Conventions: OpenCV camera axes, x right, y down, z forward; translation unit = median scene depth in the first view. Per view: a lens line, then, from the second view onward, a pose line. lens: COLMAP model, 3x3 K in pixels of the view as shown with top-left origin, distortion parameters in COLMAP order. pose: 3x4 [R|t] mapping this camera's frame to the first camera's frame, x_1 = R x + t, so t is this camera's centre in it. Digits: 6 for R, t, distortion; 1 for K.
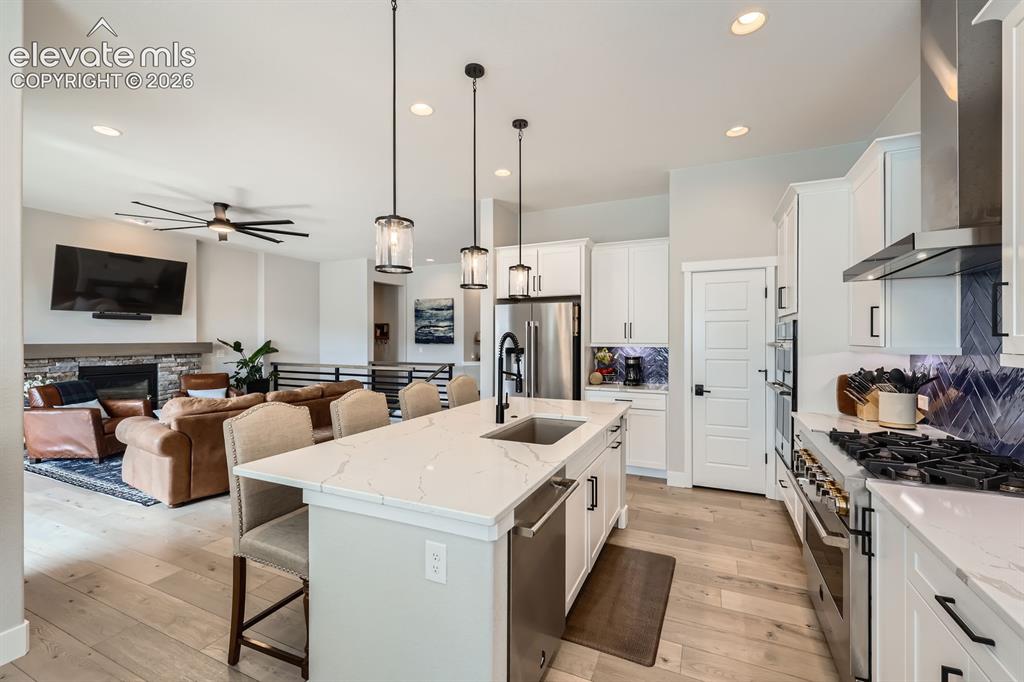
lens RADIAL K [[430.5, 0, 512.7], [0, 430.5, 340.4], [0, 0, 1]] dist [0.003226, -0.000151]
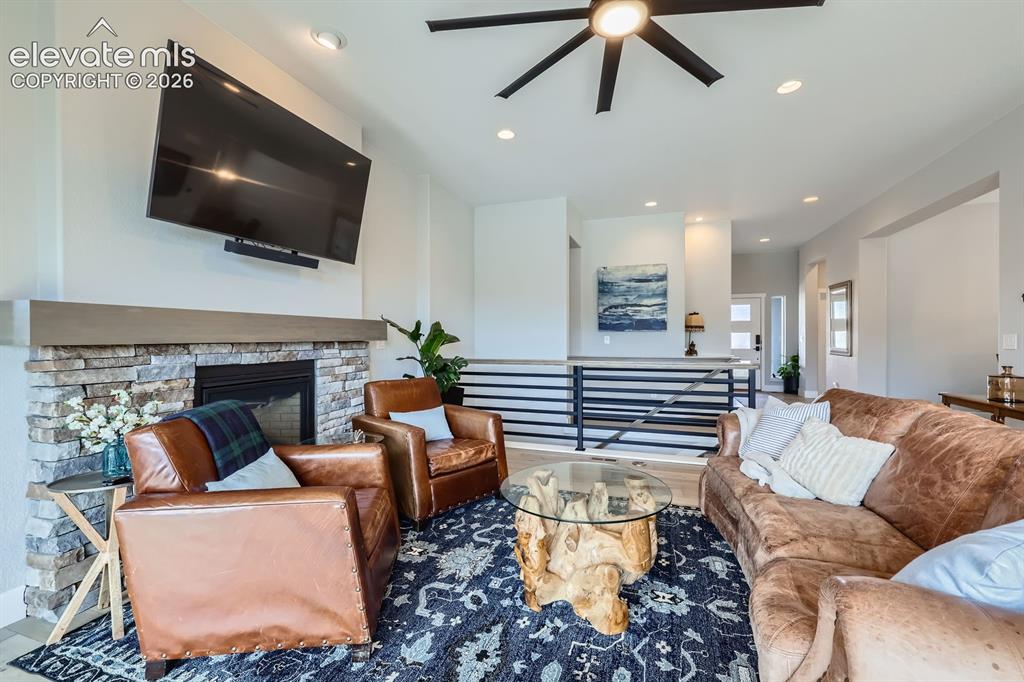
lens RADIAL K [[430.5, 0, 512.7], [0, 430.5, 339.5], [0, 0, 1]] dist [0.003226, -0.000151]
pose [[0.994933, -0.003910, 0.100462, -0.605350], [0.003994, 0.999992, -0.000639, 0.029726], [-0.100459, 0.001037, 0.994941, 0.454518]]
